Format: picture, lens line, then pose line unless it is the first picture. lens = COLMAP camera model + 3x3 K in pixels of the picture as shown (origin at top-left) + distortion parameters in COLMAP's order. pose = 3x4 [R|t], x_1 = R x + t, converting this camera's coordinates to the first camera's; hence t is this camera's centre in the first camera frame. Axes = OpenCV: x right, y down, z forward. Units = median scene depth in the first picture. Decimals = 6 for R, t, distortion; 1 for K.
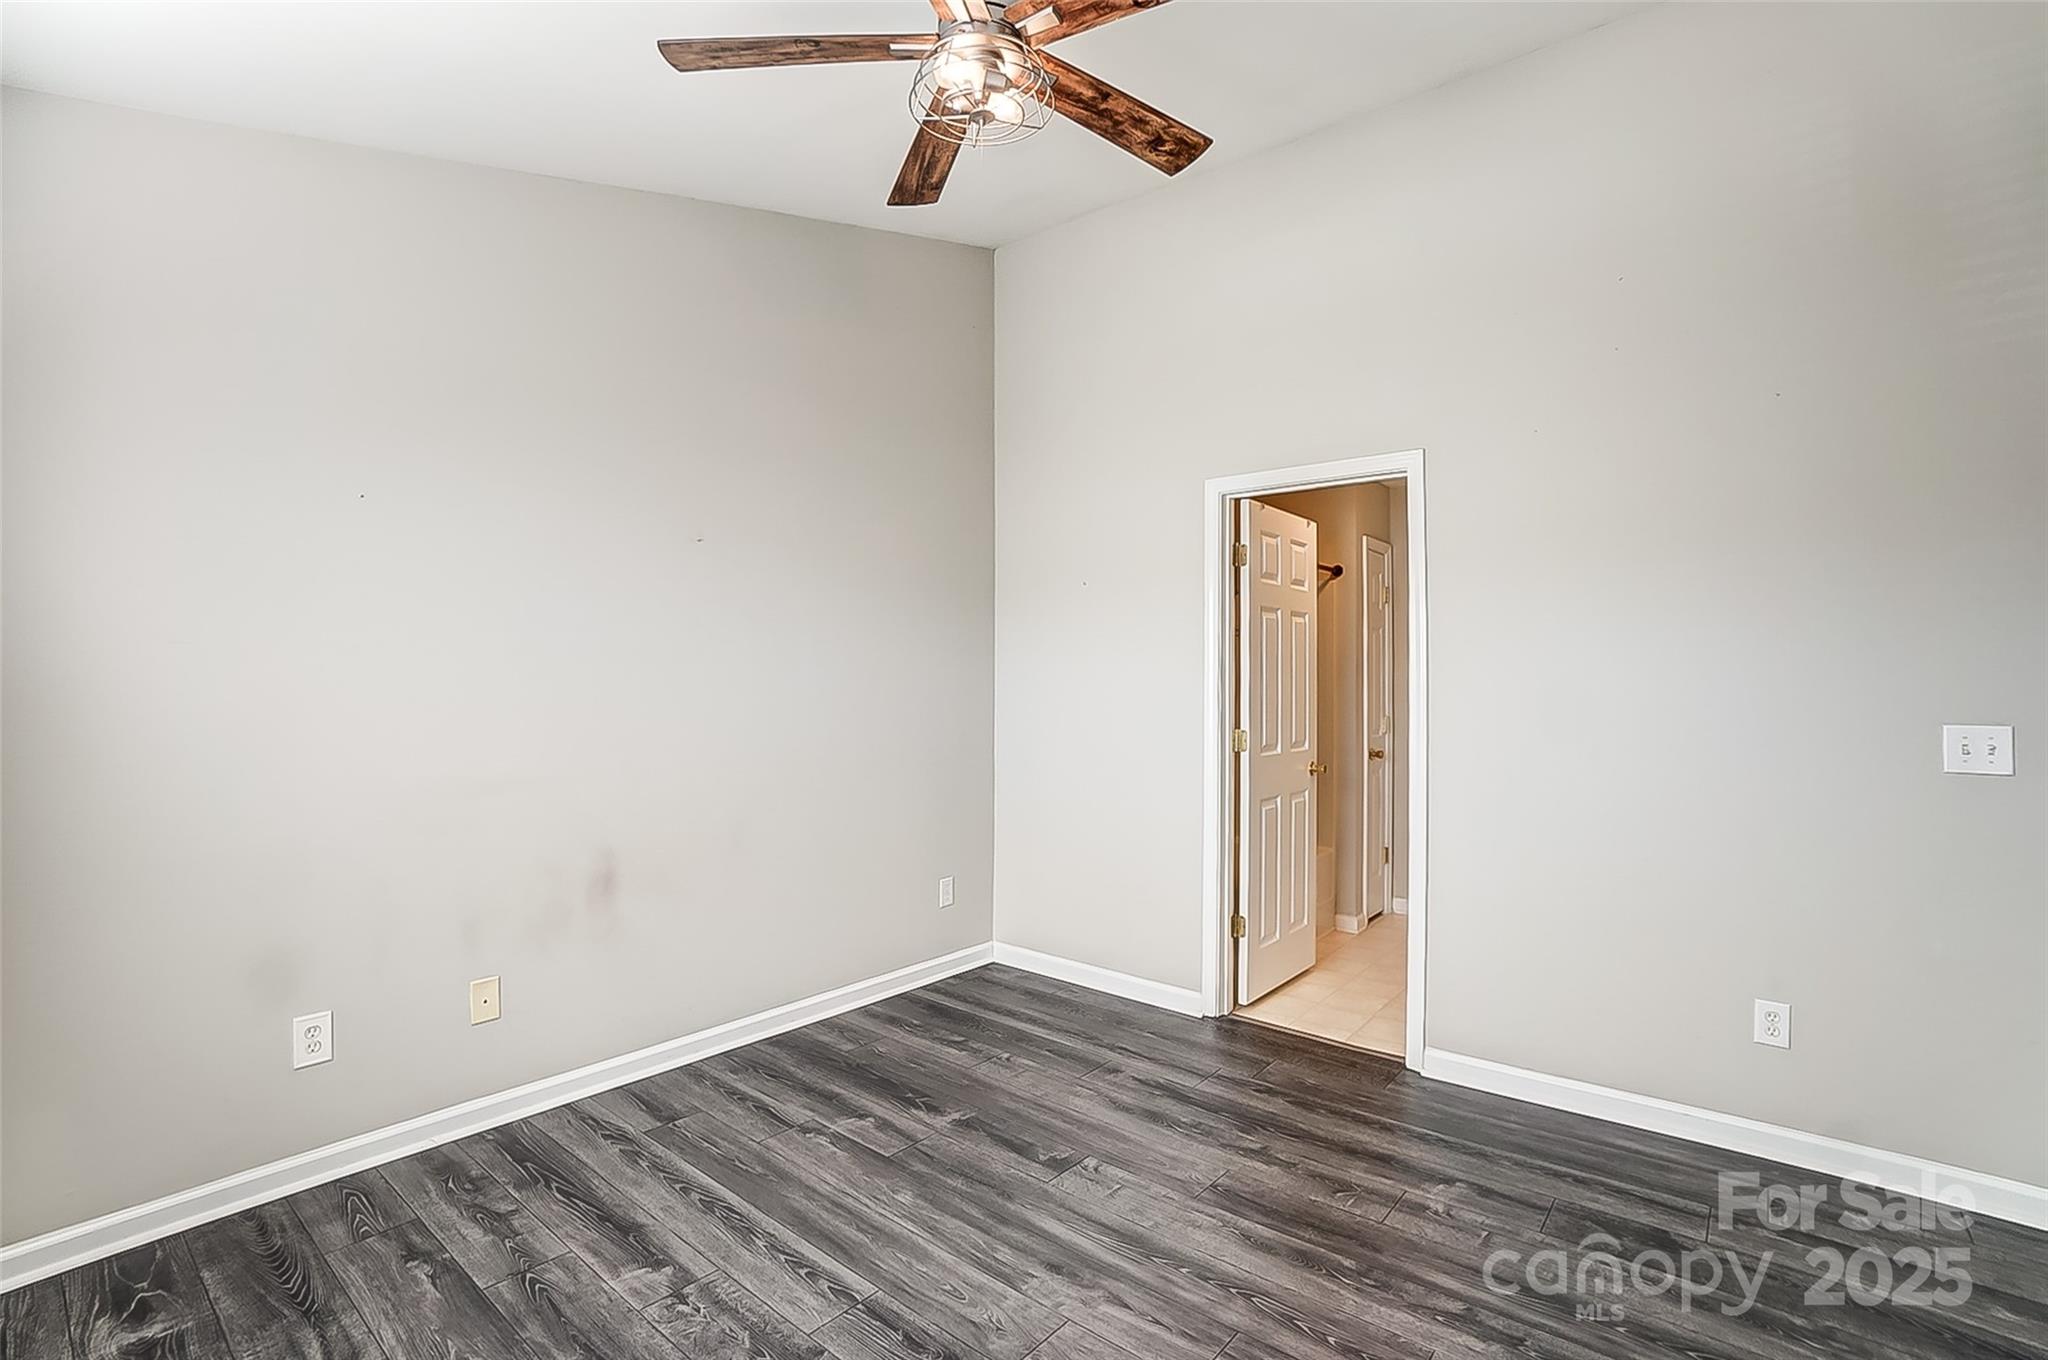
lens RADIAL K [[947.7, 0, 1024.0], [0, 947.7, 680.0], [0, 0, 1]] dist [-0.075662, 0.035760]
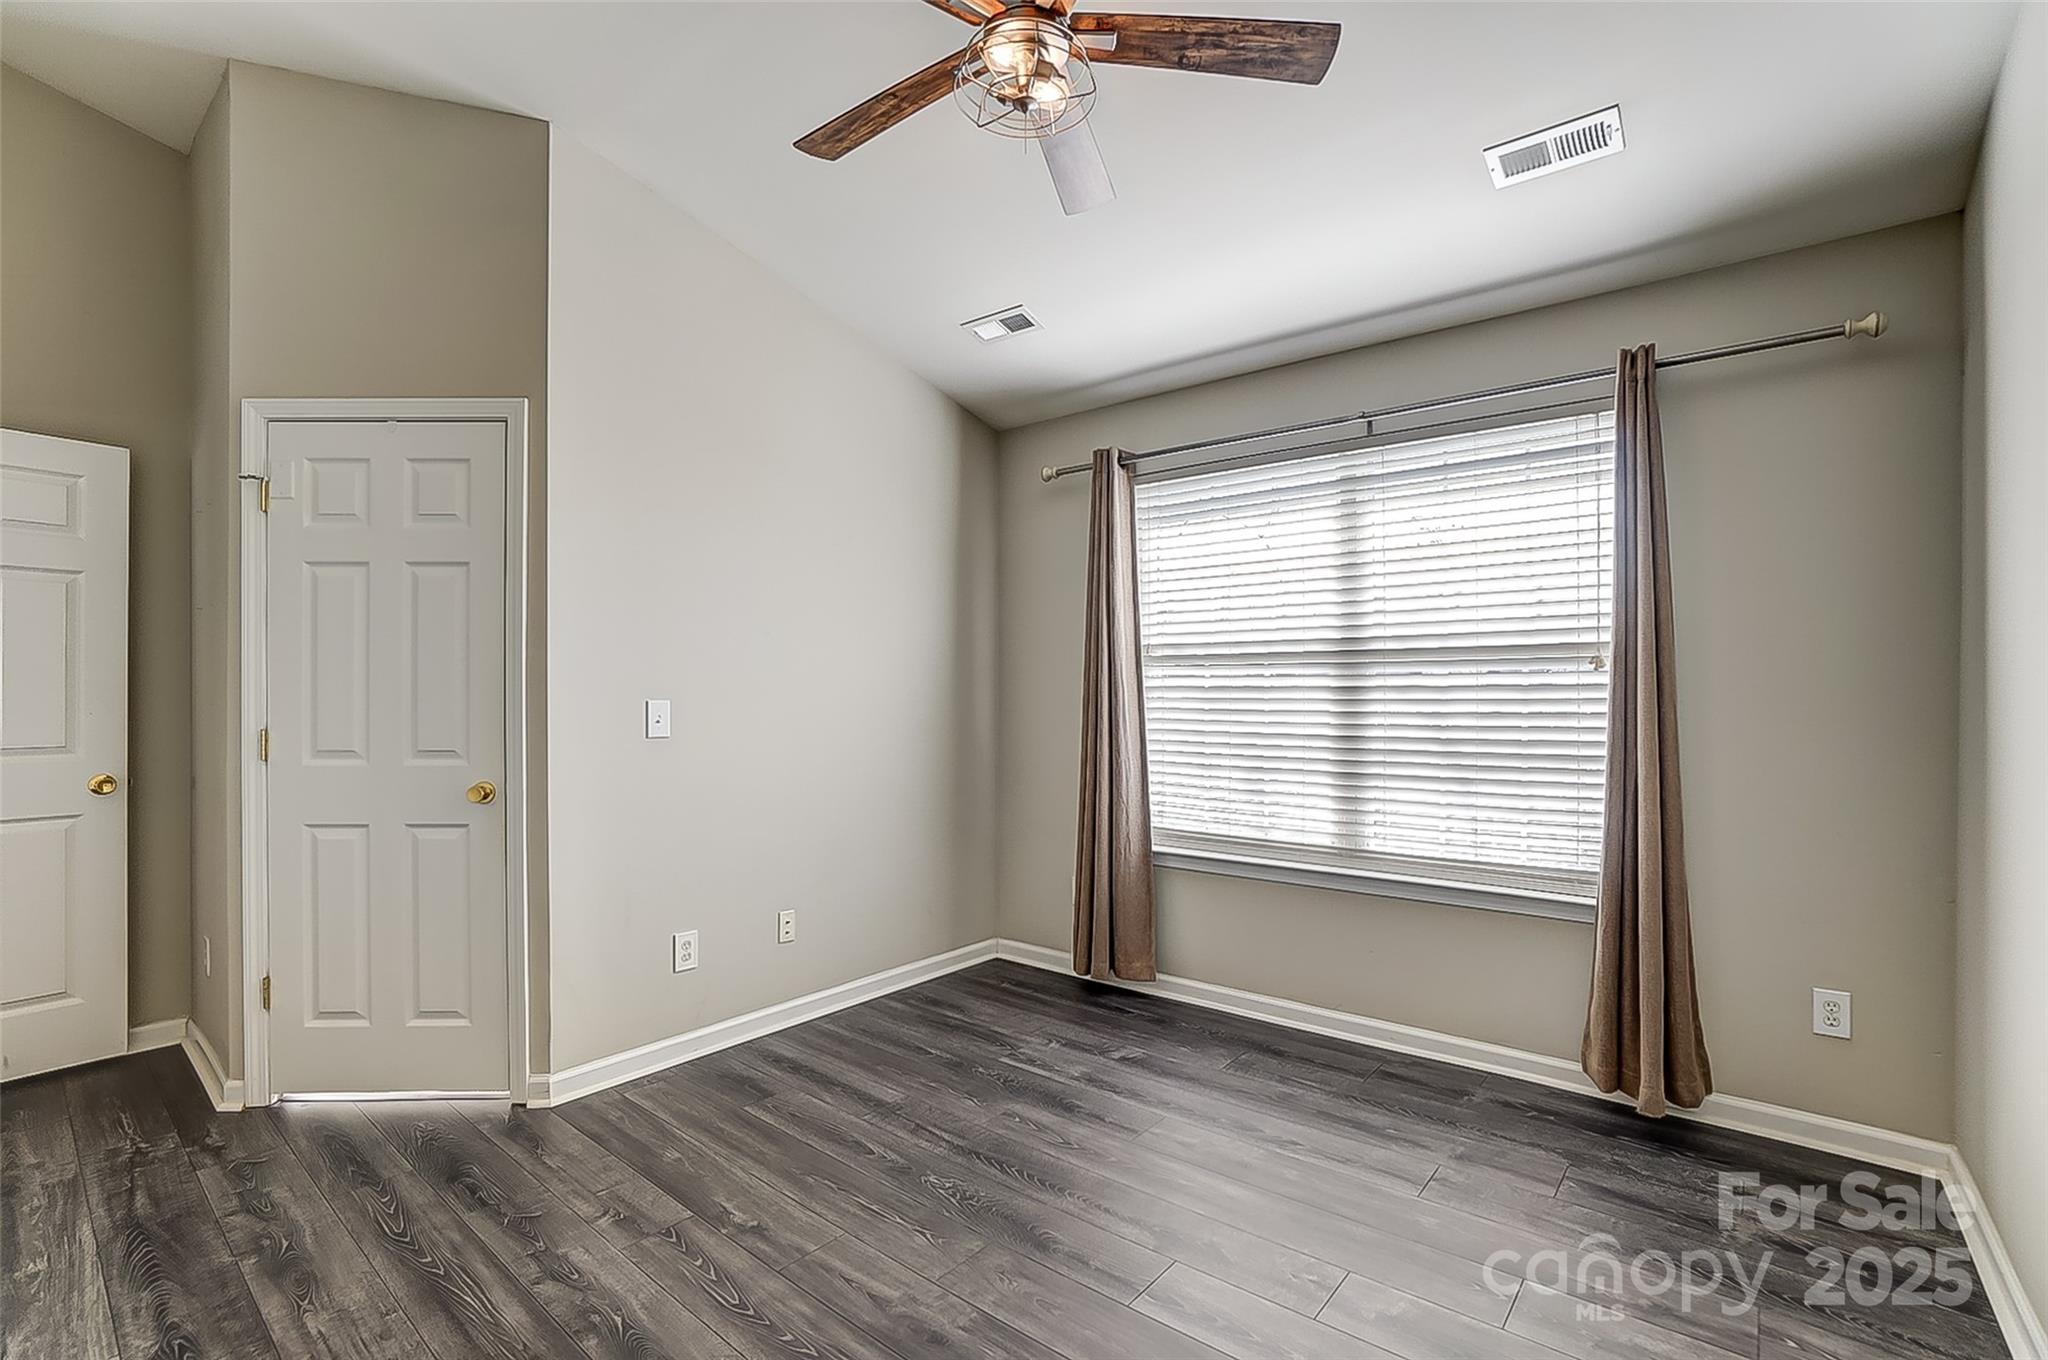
lens RADIAL K [[919.3, 0, 1026.1], [0, 919.3, 670.2], [0, 0, 1]] dist [-0.071500, 0.029732]
pose [[-0.999938, -0.005151, -0.009863, -0.032670], [-0.004752, 0.999185, -0.040093, 0.040069], [0.010061, -0.040043, -0.999147, 1.597967]]
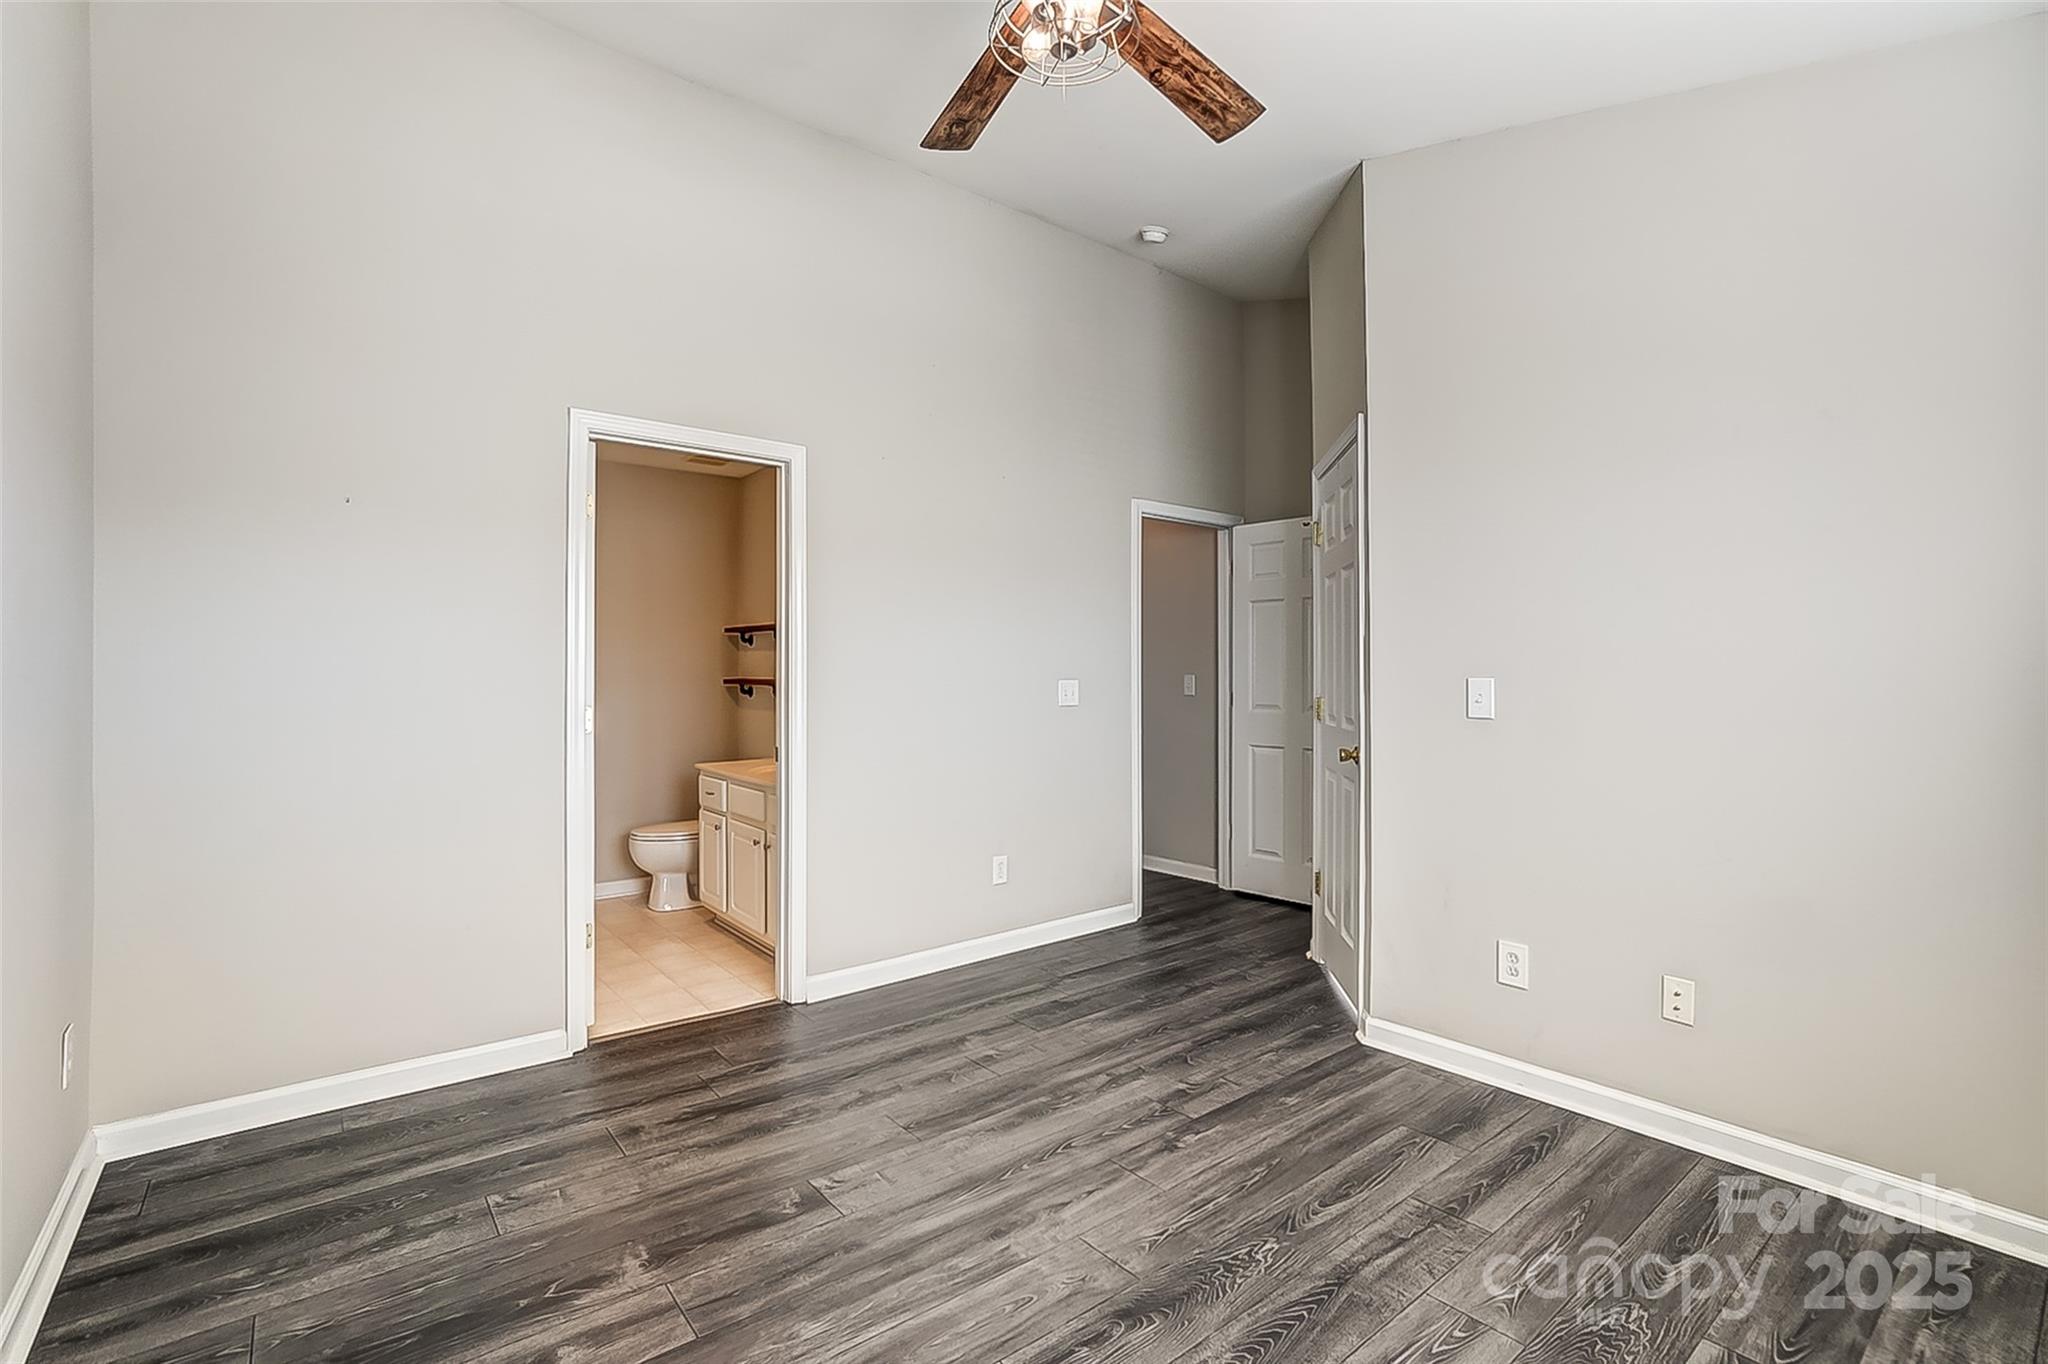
lens RADIAL K [[912.3, 0, 1015.6], [0, 912.3, 661.7], [0, 0, 1]] dist [-0.001832, 0.000246]
pose [[0.202792, 0.012850, 0.979138, -0.806320], [-0.000391, 0.999915, -0.013042, 0.026661], [-0.979222, 0.002262, 0.202780, 0.672277]]
